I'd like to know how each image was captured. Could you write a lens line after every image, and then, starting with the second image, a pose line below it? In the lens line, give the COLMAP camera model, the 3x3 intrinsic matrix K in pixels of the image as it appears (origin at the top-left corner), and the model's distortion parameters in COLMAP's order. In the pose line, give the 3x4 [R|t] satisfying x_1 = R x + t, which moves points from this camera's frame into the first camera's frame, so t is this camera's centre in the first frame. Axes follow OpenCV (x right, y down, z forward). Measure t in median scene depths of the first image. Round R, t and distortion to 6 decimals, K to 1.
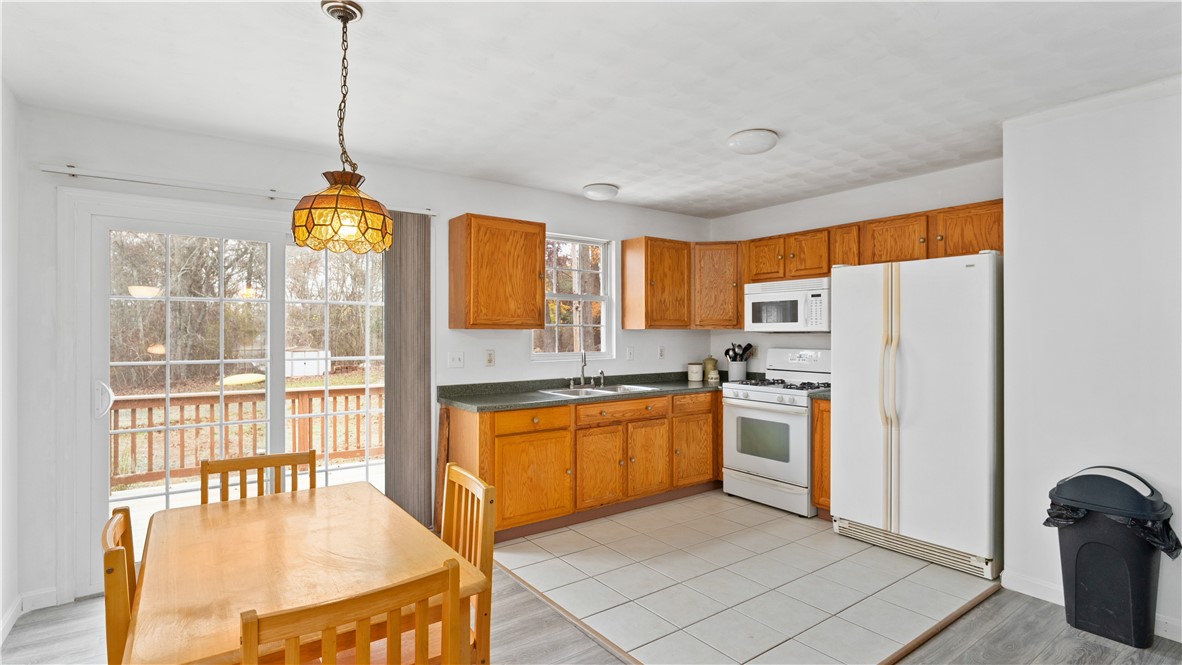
lens RADIAL K [[566.3, 0, 587.4], [0, 566.3, 328.9], [0, 0, 1]] dist [-0.002032, 0.000491]
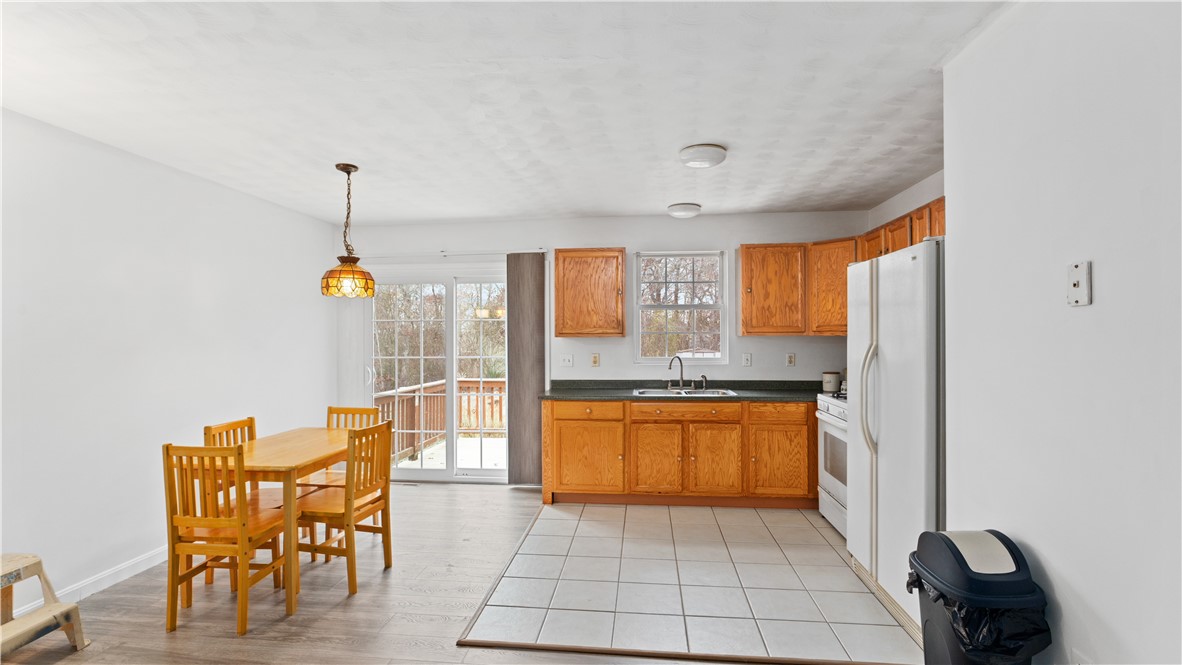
lens RADIAL K [[552.5, 0, 583.5], [0, 552.5, 334.2], [0, 0, 1]] dist [-0.004990, -0.000499]
pose [[0.741633, -0.006226, -0.670777, 0.626064], [0.008286, 0.999966, -0.000120, -0.005627], [0.670755, -0.005469, 0.741659, 0.084196]]
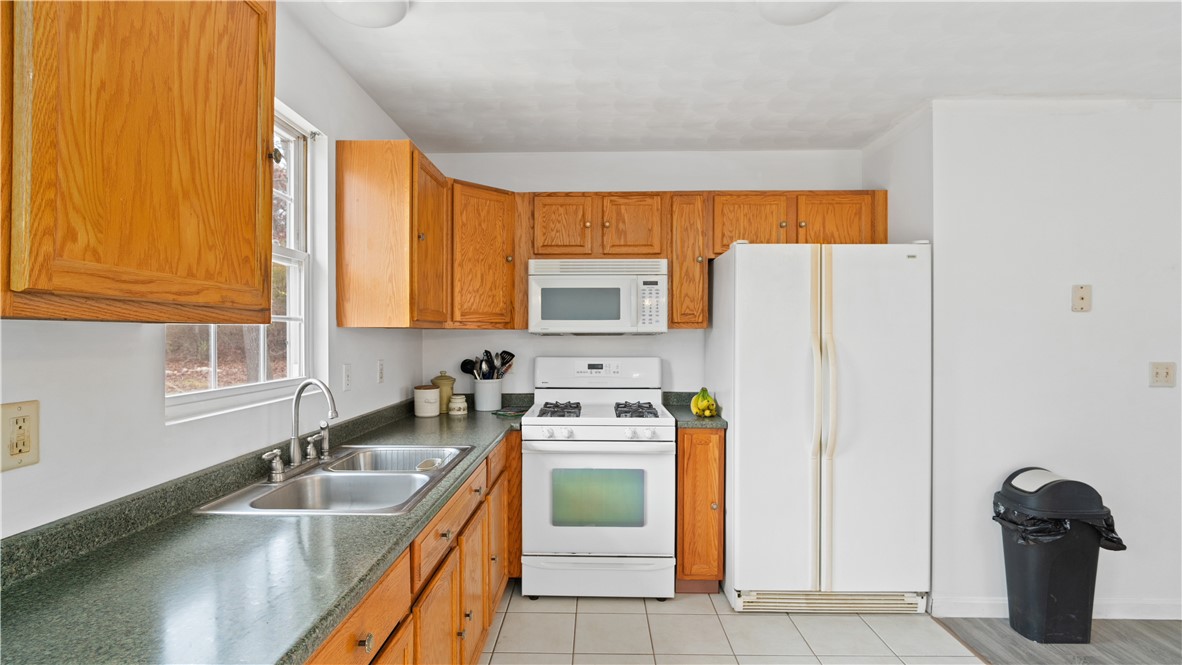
lens RADIAL K [[552.5, 0, 583.5], [0, 552.5, 334.2], [0, 0, 1]] dist [-0.004990, -0.000499]
pose [[0.605121, 0.000772, 0.796133, -0.215757], [-0.005442, 0.999980, 0.003167, 0.004479], [-0.796115, -0.006249, 0.605113, 0.659940]]
